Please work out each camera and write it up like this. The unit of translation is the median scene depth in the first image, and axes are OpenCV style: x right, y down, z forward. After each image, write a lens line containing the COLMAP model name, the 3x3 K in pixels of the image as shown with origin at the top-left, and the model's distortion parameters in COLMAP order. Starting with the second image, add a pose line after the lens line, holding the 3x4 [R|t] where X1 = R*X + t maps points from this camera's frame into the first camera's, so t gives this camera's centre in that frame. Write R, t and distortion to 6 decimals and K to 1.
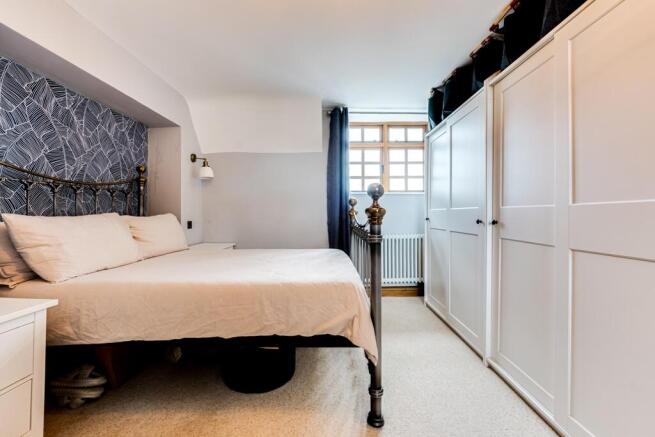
lens RADIAL K [[254.7, 0, 330.1], [0, 254.7, 214.4], [0, 0, 1]] dist [-0.010630, -0.000009]
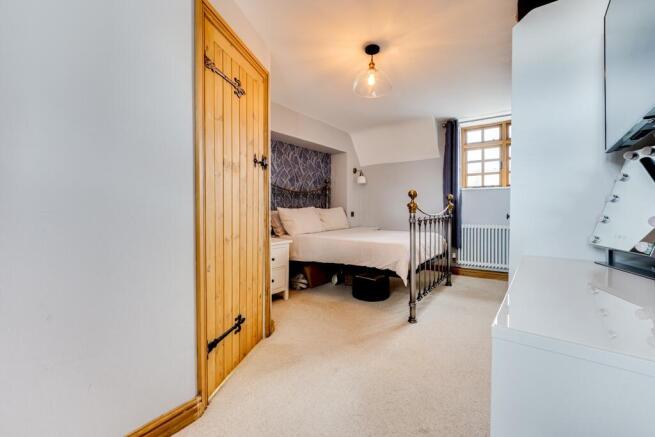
lens RADIAL K [[254.7, 0, 326.3], [0, 254.7, 214.2], [0, 0, 1]] dist [-0.010630, -0.000009]
pose [[0.763074, 0.016069, -0.646111, 0.411789], [0.000605, 0.999673, 0.025577, 0.000781], [0.646311, -0.019908, 0.762815, -0.362116]]
